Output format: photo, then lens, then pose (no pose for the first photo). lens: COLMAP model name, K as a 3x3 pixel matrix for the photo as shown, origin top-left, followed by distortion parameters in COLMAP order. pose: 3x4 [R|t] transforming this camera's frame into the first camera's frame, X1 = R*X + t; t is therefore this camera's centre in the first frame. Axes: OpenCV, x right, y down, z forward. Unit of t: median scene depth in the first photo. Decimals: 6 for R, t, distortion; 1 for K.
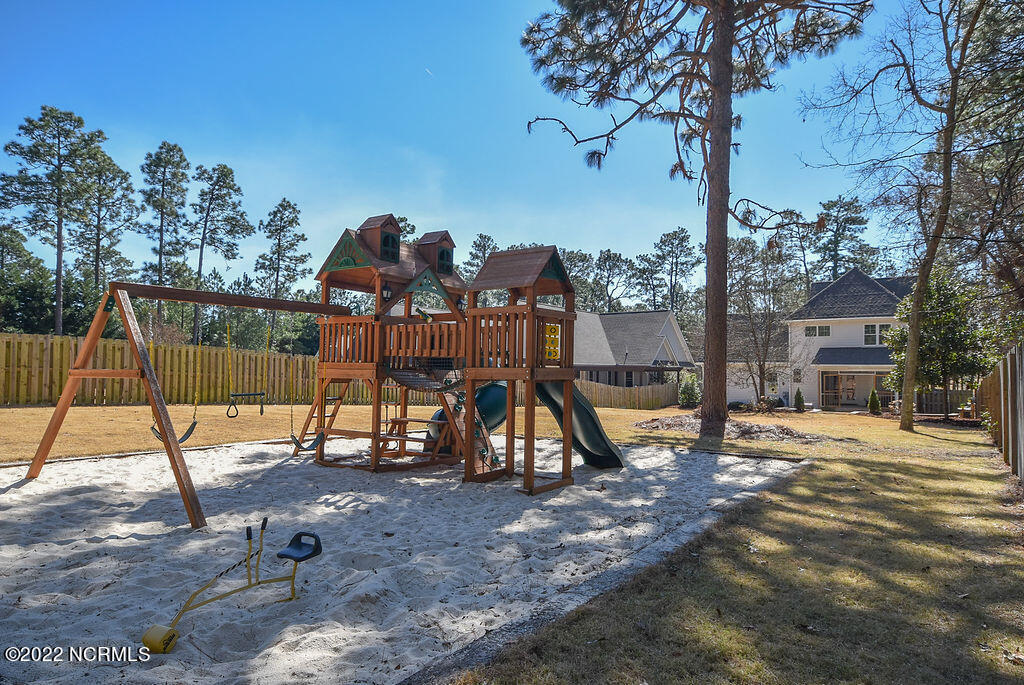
lens RADIAL K [[630.5, 0, 512.0], [0, 630.5, 342.5], [0, 0, 1]] dist [0.000107, 0.000025]
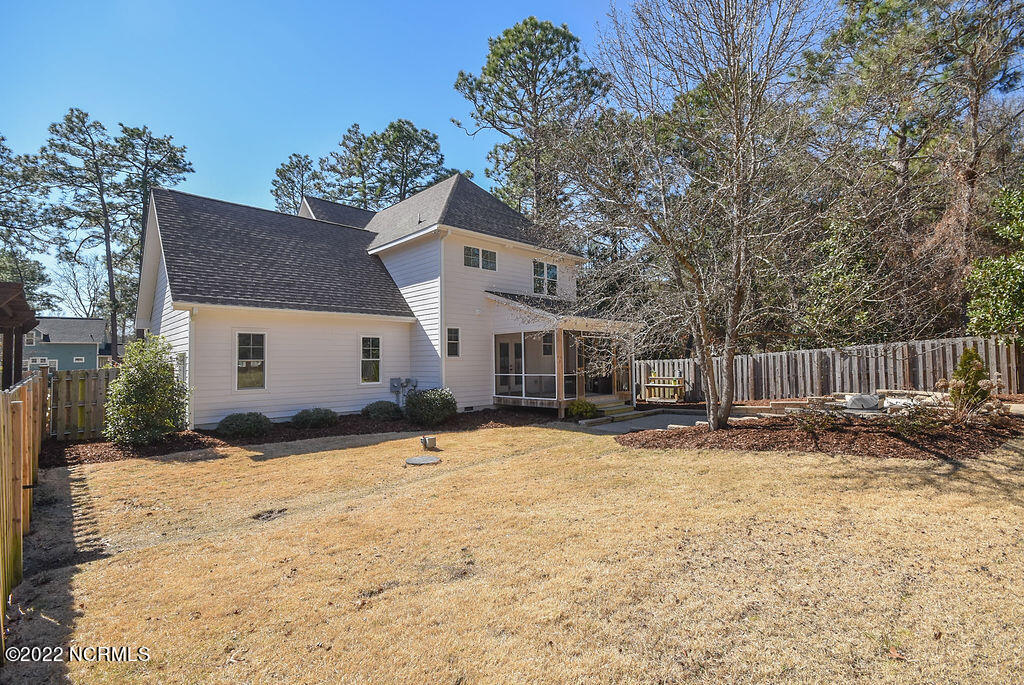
lens RADIAL K [[459.3, 0, 512.0], [0, 459.3, 342.5], [0, 0, 1]] dist [-0.001346, -0.000081]
pose [[0.186626, 0.024598, 0.982123, 0.113198], [-0.032709, 0.999288, -0.018813, 0.060998], [-0.981886, -0.028613, 0.187298, 0.927155]]
